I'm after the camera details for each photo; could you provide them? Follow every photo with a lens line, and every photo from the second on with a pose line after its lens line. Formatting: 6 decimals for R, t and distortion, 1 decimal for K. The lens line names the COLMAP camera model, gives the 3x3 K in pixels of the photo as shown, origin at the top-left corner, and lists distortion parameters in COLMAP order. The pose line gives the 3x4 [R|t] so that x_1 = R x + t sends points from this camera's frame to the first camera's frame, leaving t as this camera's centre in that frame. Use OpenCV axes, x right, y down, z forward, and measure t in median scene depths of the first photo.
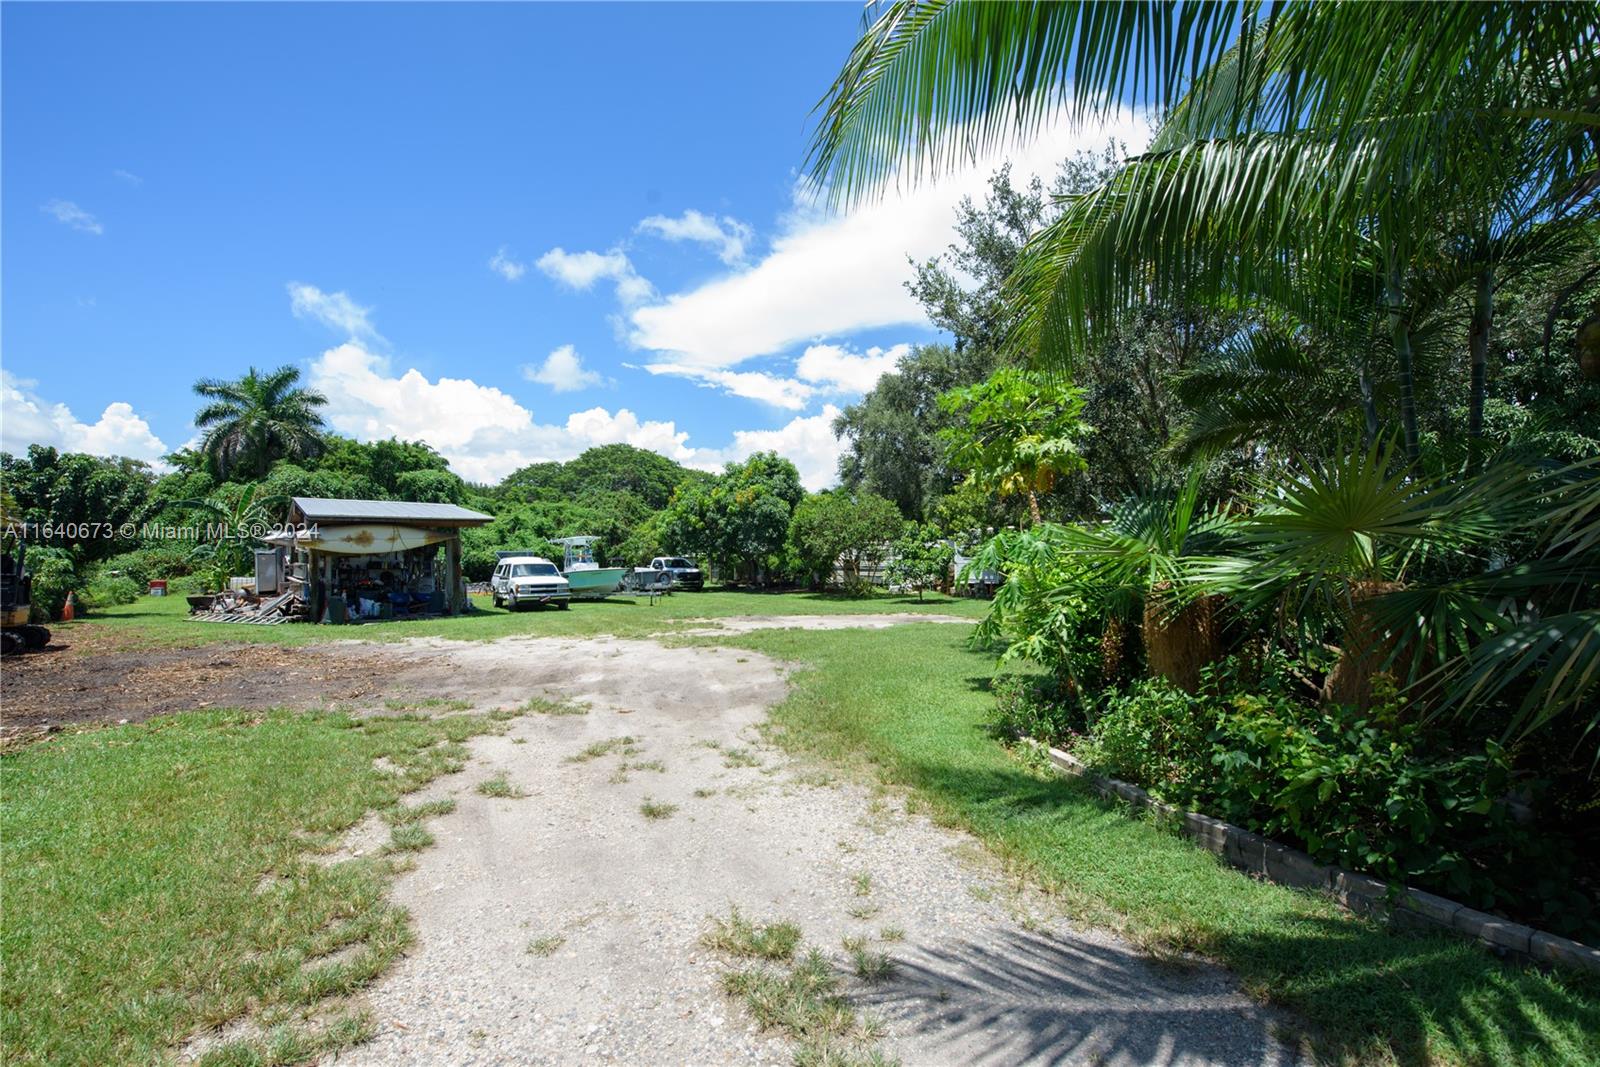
lens RADIAL K [[637.1, 0, 804.6], [0, 637.1, 540.0], [0, 0, 1]] dist [-0.012896, -0.000787]
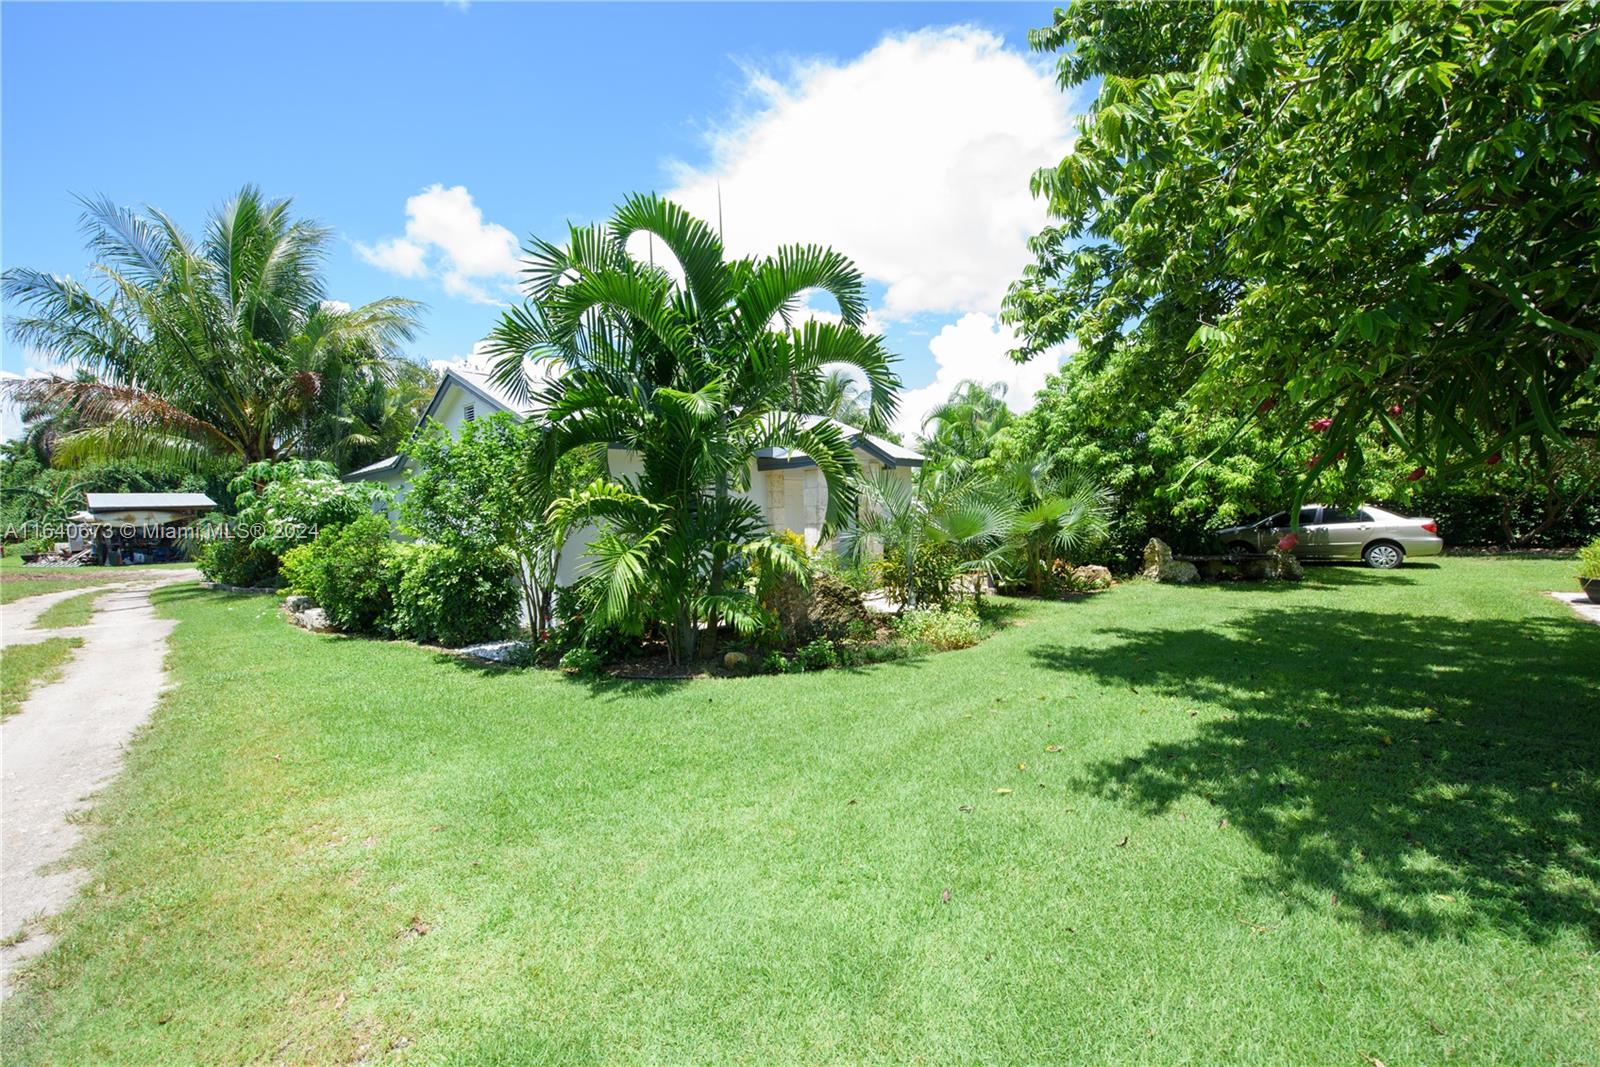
lens RADIAL K [[637.1, 0, 813.8], [0, 637.1, 536.7], [0, 0, 1]] dist [-0.012896, -0.000787]
pose [[0.991624, -0.019395, 0.127694, 0.767384], [0.011033, 0.997767, 0.065873, -0.036049], [-0.128686, -0.063913, 0.989624, -0.772709]]
